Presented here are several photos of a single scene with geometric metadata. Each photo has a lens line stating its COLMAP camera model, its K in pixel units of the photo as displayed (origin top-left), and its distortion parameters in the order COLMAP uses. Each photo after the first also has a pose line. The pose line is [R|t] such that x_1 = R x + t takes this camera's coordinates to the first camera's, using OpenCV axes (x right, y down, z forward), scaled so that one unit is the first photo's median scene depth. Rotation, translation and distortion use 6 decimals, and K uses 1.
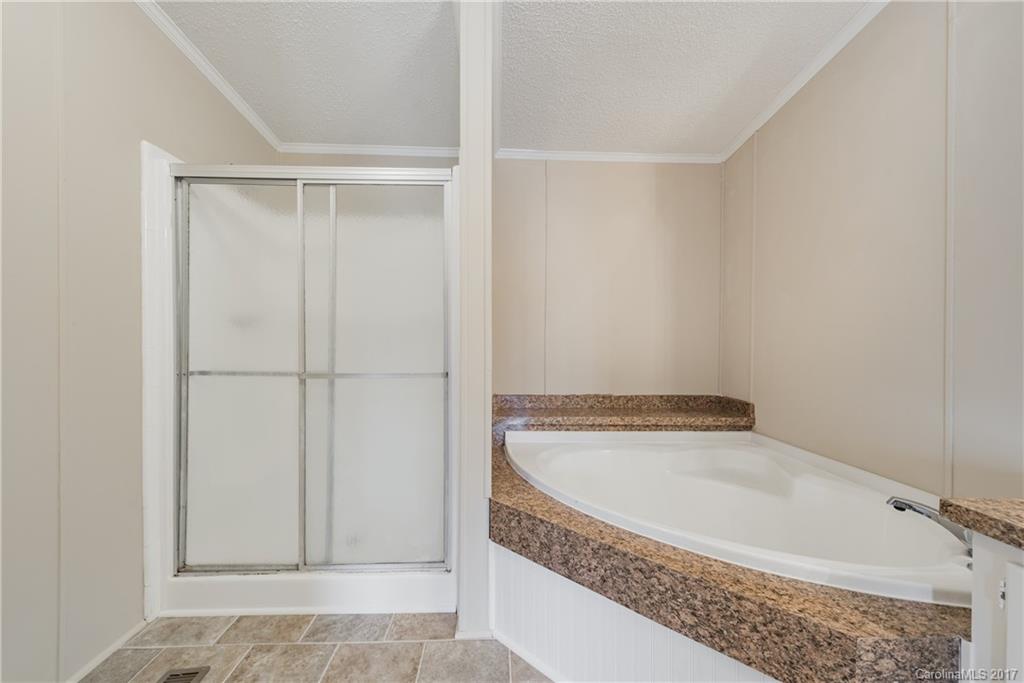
lens RADIAL K [[403.0, 0, 509.5], [0, 403.0, 347.6], [0, 0, 1]] dist [0.011016, -0.000170]
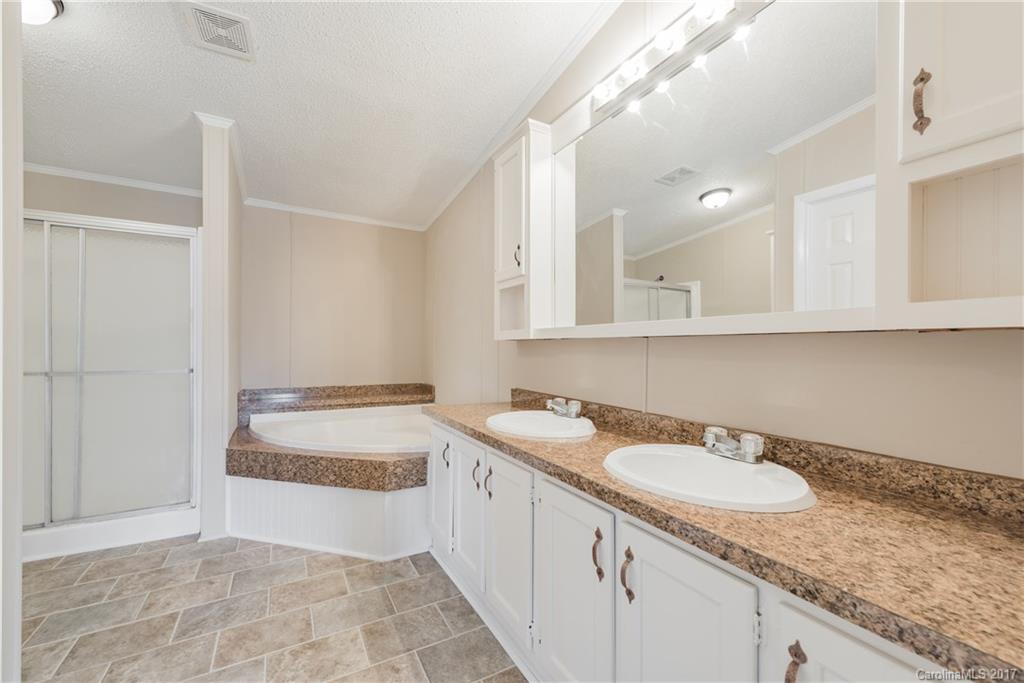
lens RADIAL K [[403.0, 0, 509.5], [0, 403.0, 347.6], [0, 0, 1]] dist [0.011016, -0.000170]
pose [[0.883559, -0.001601, 0.468318, 0.169905], [0.008388, 0.999888, -0.012407, 0.013455], [-0.468245, 0.014890, 0.883473, -0.827131]]
